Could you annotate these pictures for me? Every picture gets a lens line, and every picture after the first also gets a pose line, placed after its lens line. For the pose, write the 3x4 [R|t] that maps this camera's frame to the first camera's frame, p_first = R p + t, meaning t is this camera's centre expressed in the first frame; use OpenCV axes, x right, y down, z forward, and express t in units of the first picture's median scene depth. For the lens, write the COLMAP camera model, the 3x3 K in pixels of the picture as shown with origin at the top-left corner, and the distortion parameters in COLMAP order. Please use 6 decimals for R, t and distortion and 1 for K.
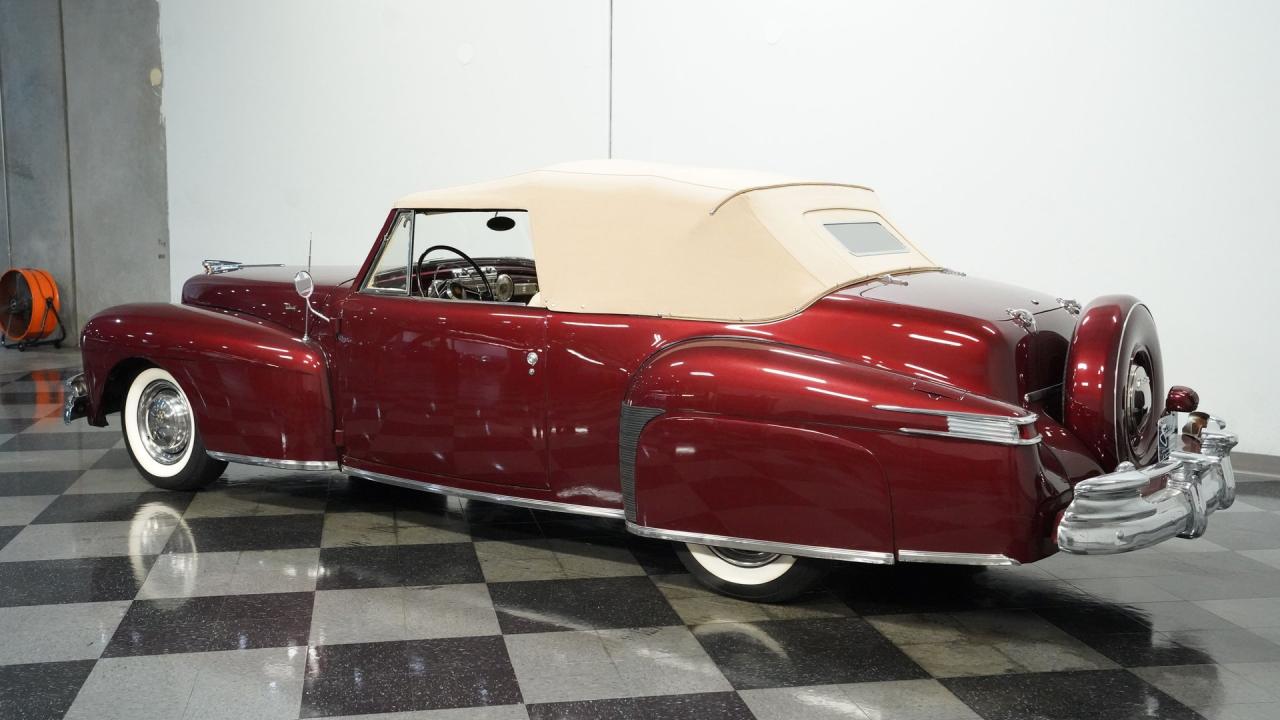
lens RADIAL K [[1347.4, 0, 640.0], [0, 1347.4, 360.0], [0, 0, 1]] dist [0.059287, 0.041205]
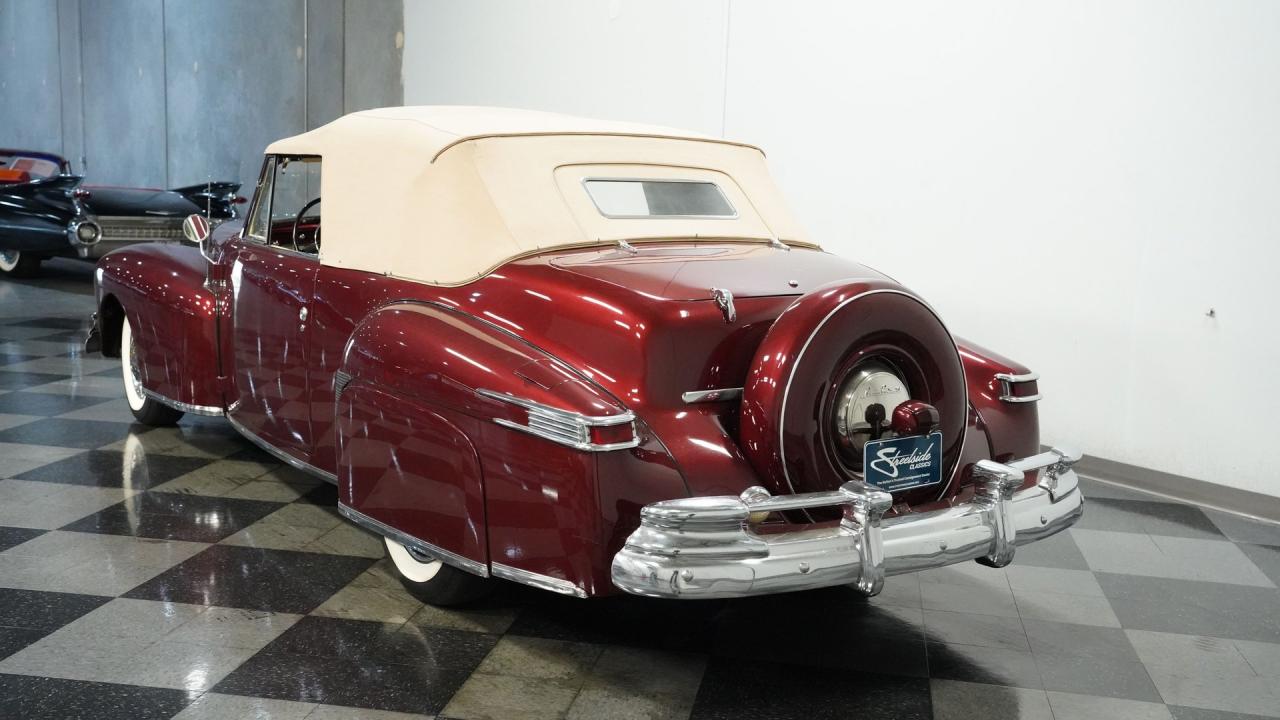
lens RADIAL K [[1347.4, 0, 640.0], [0, 1347.4, 360.0], [0, 0, 1]] dist [0.059287, 0.041205]
pose [[0.931325, 0.078034, -0.355732, 0.504743], [-0.072233, 0.996949, 0.029581, -0.014658], [0.356955, -0.001854, 0.934120, 0.218073]]
